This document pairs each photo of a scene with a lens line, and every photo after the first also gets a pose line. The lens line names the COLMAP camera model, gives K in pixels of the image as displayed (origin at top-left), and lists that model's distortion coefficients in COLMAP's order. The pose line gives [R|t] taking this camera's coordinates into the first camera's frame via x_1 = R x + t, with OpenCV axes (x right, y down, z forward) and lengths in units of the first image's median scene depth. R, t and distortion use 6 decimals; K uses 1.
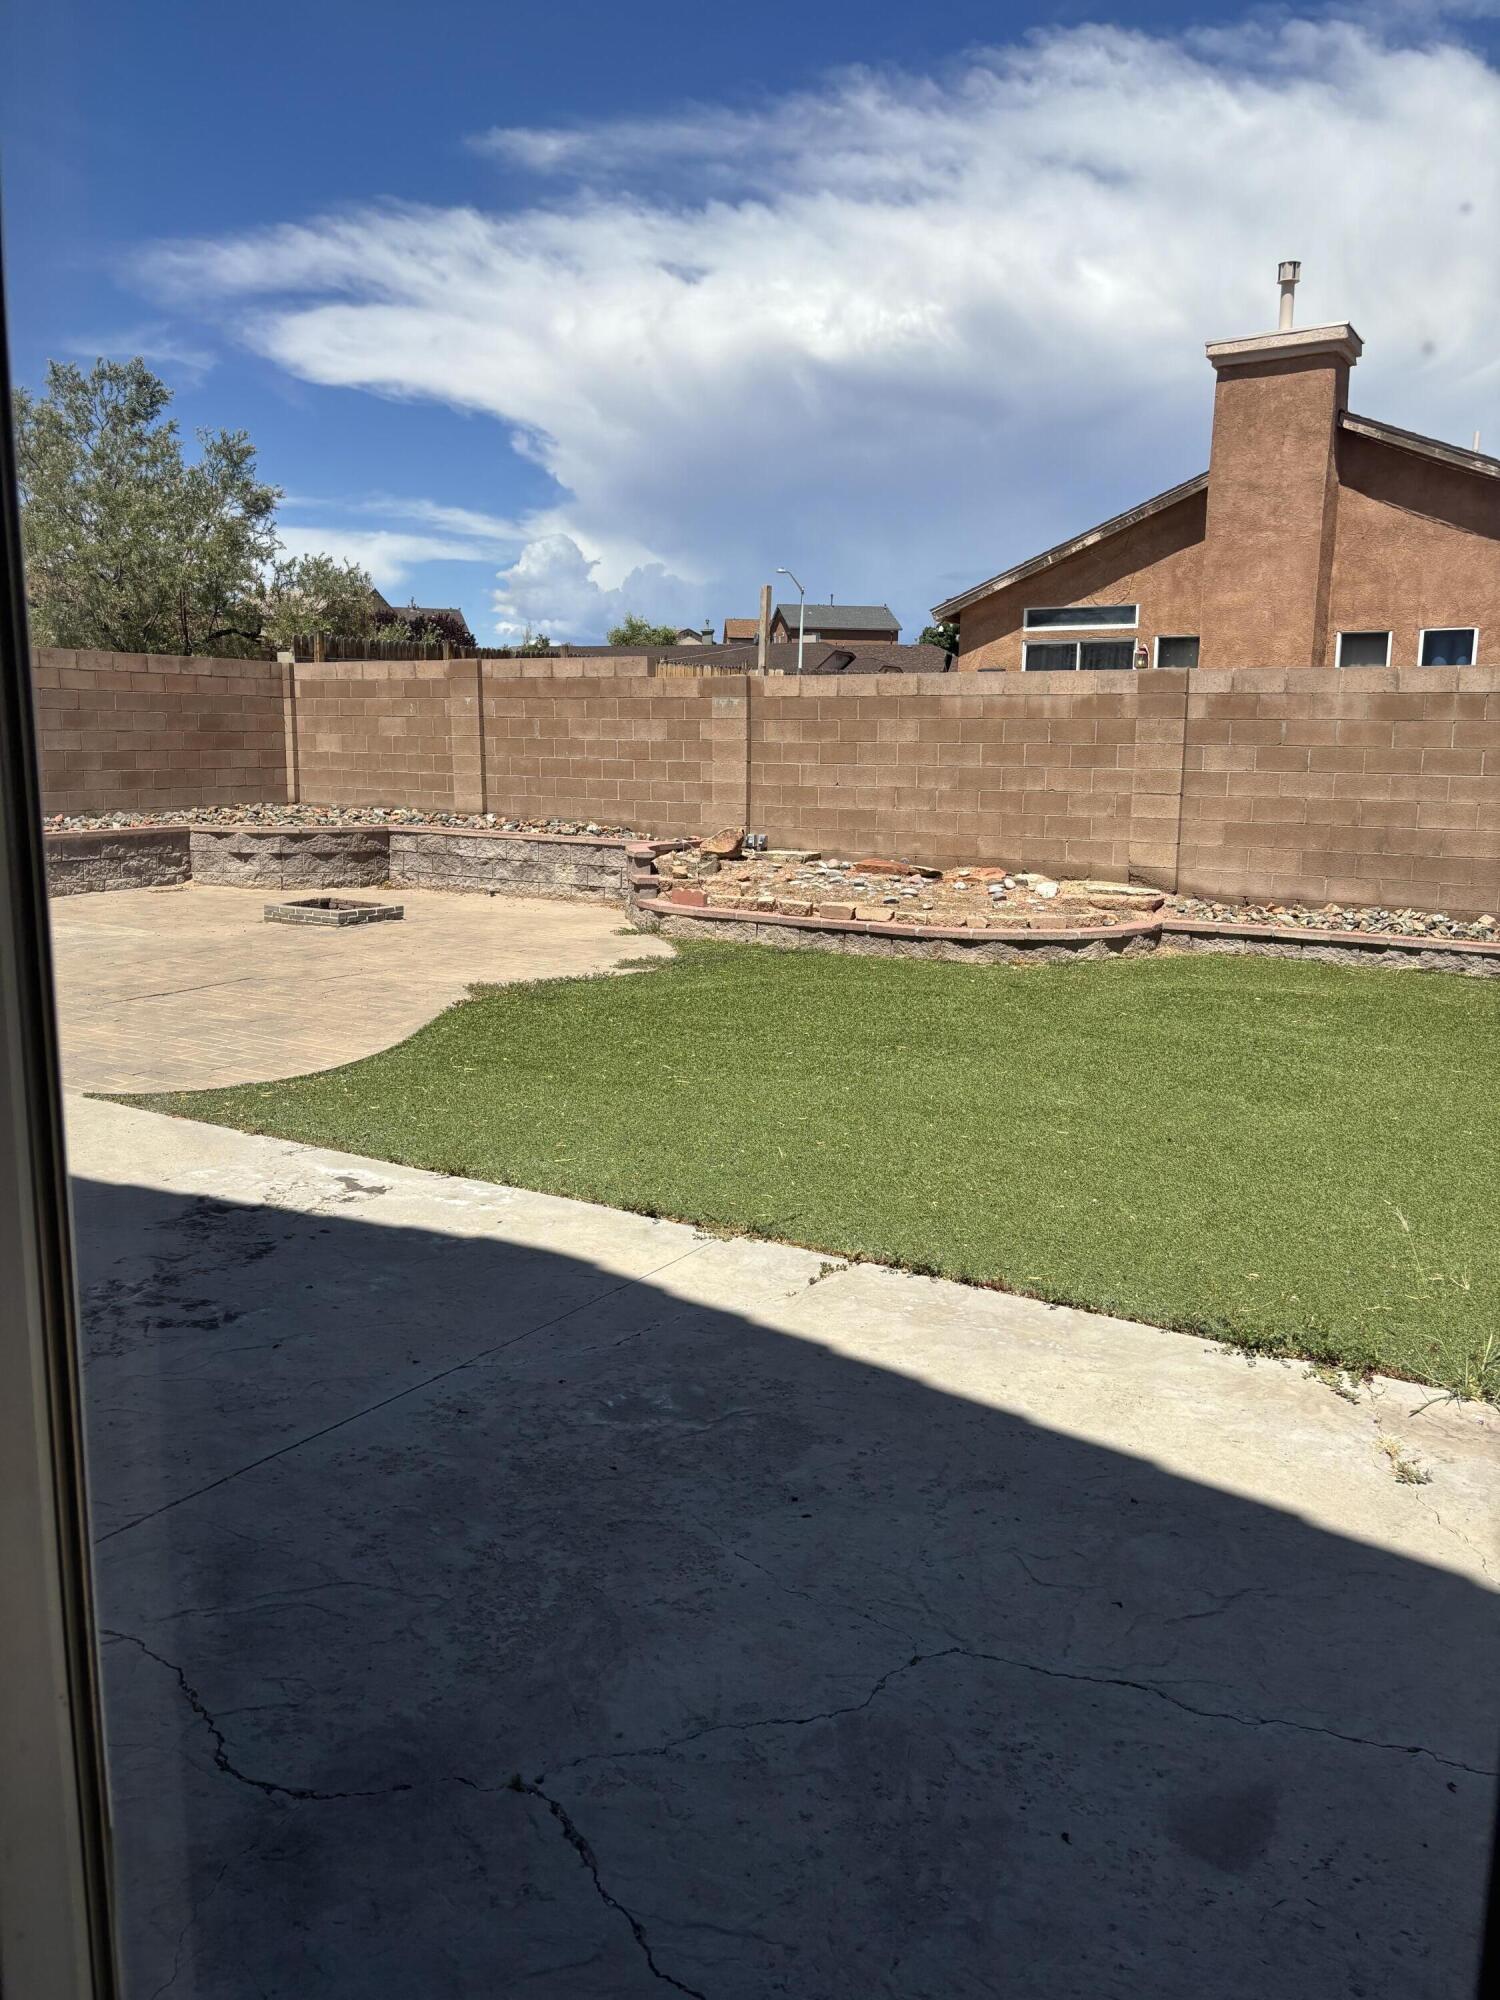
lens RADIAL K [[1500.9, 0, 754.5], [0, 1500.9, 1006.4], [0, 0, 1]] dist [0.053513, -0.052882]
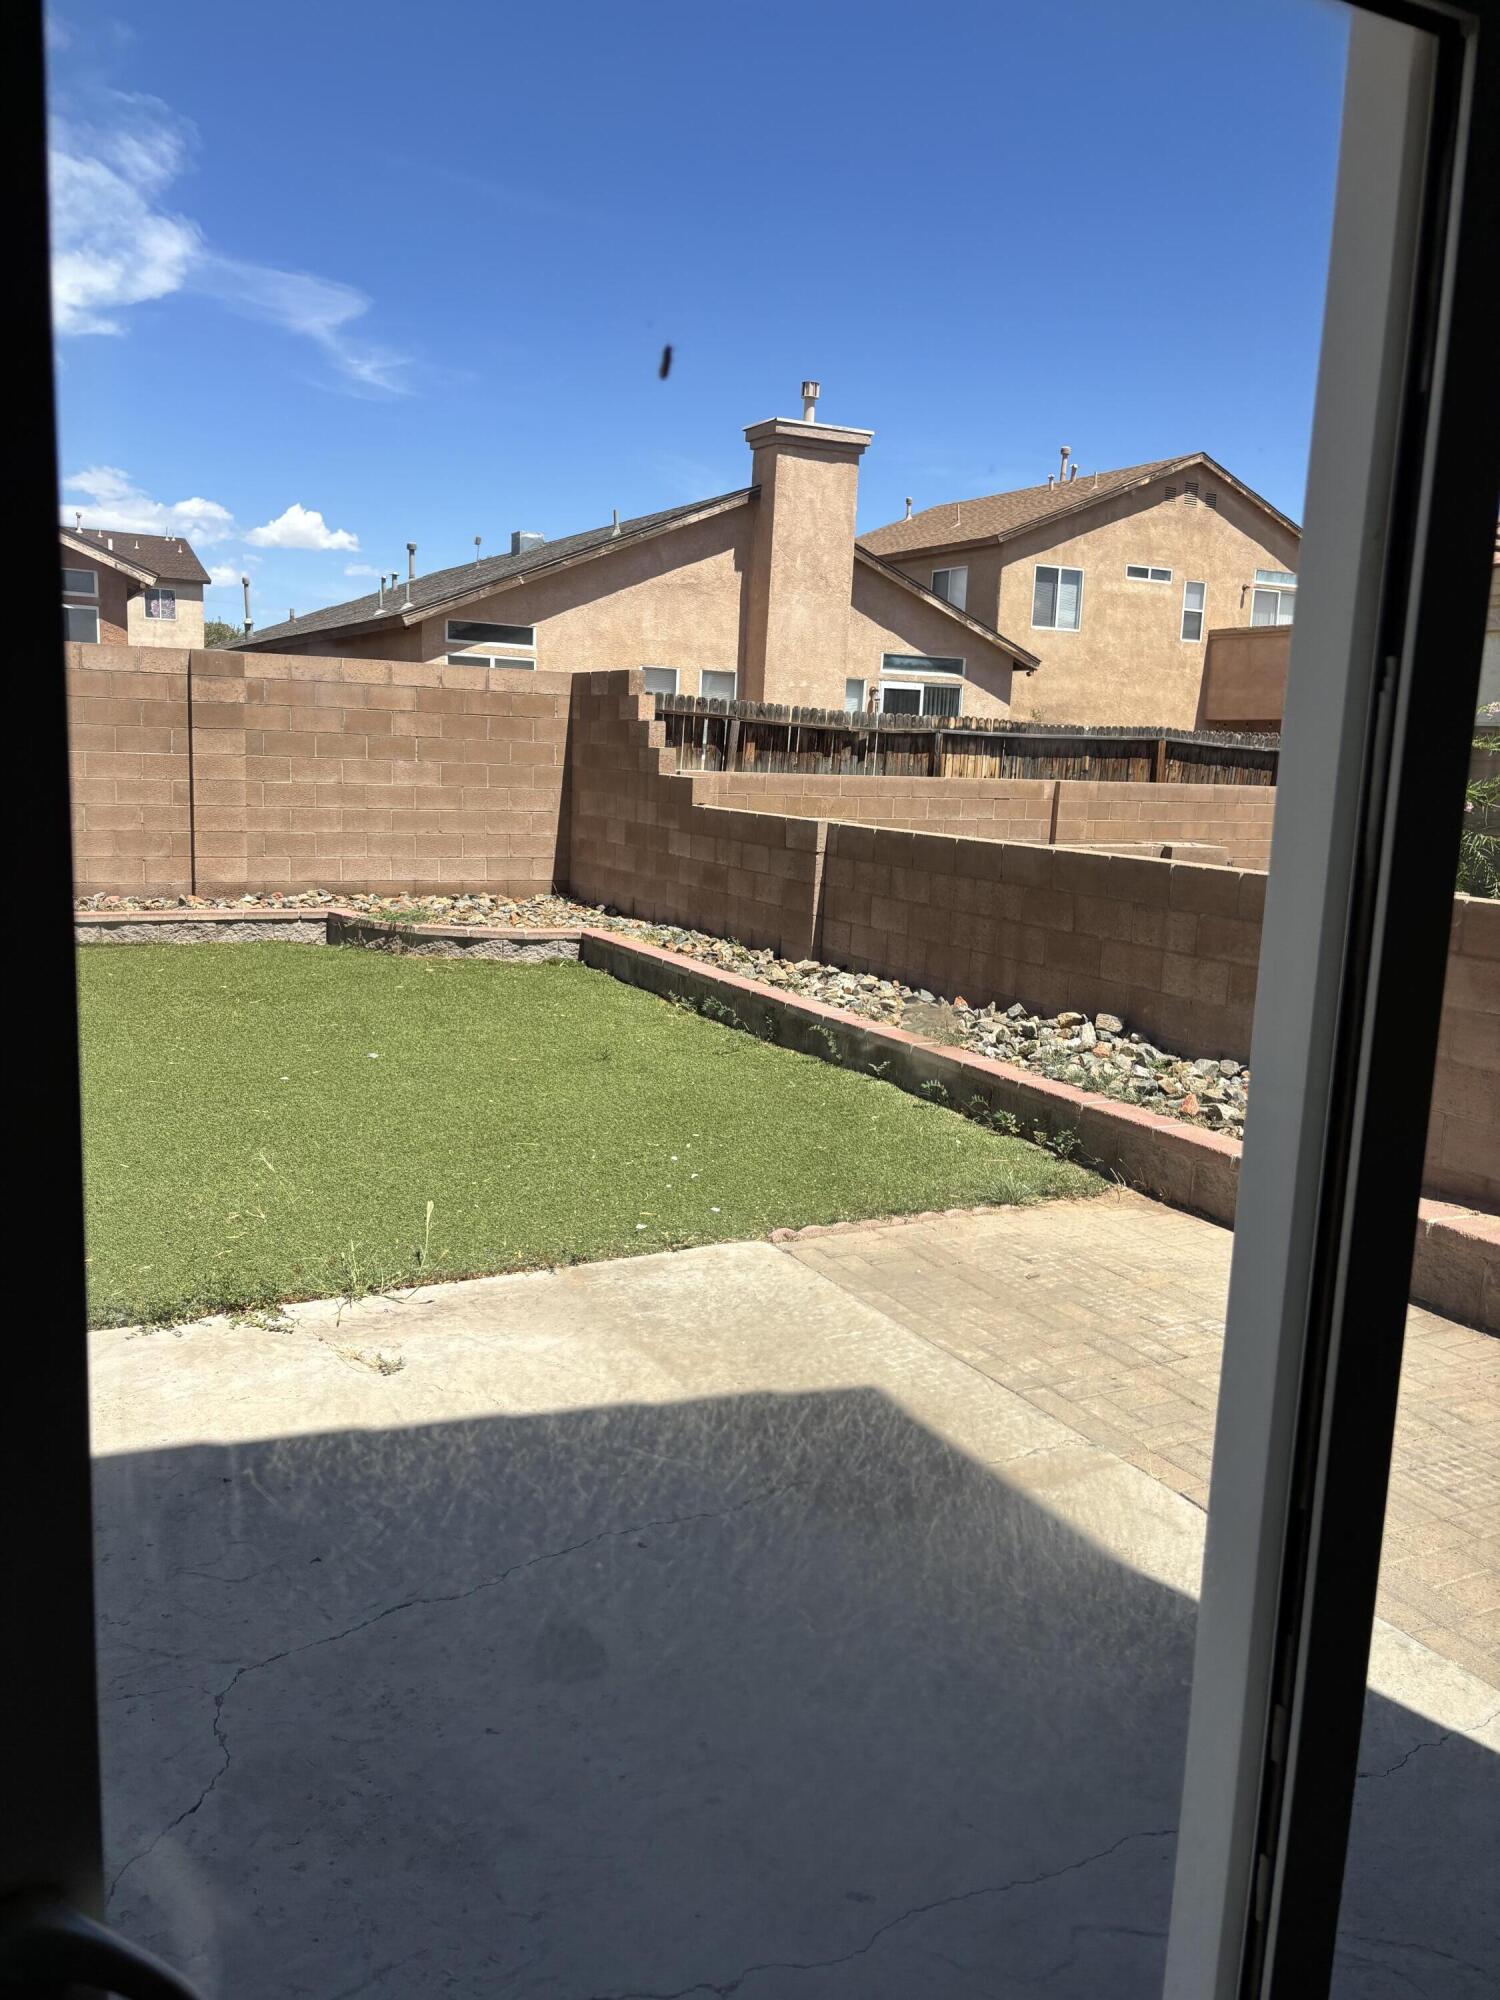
lens RADIAL K [[1500.9, 0, 757.8], [0, 1500.9, 992.7], [0, 0, 1]] dist [0.053513, -0.052882]
pose [[0.484535, -0.125234, 0.865761, -0.352990], [0.110410, 0.990540, 0.081491, -0.033298], [-0.867776, 0.056103, 0.493778, 0.151152]]
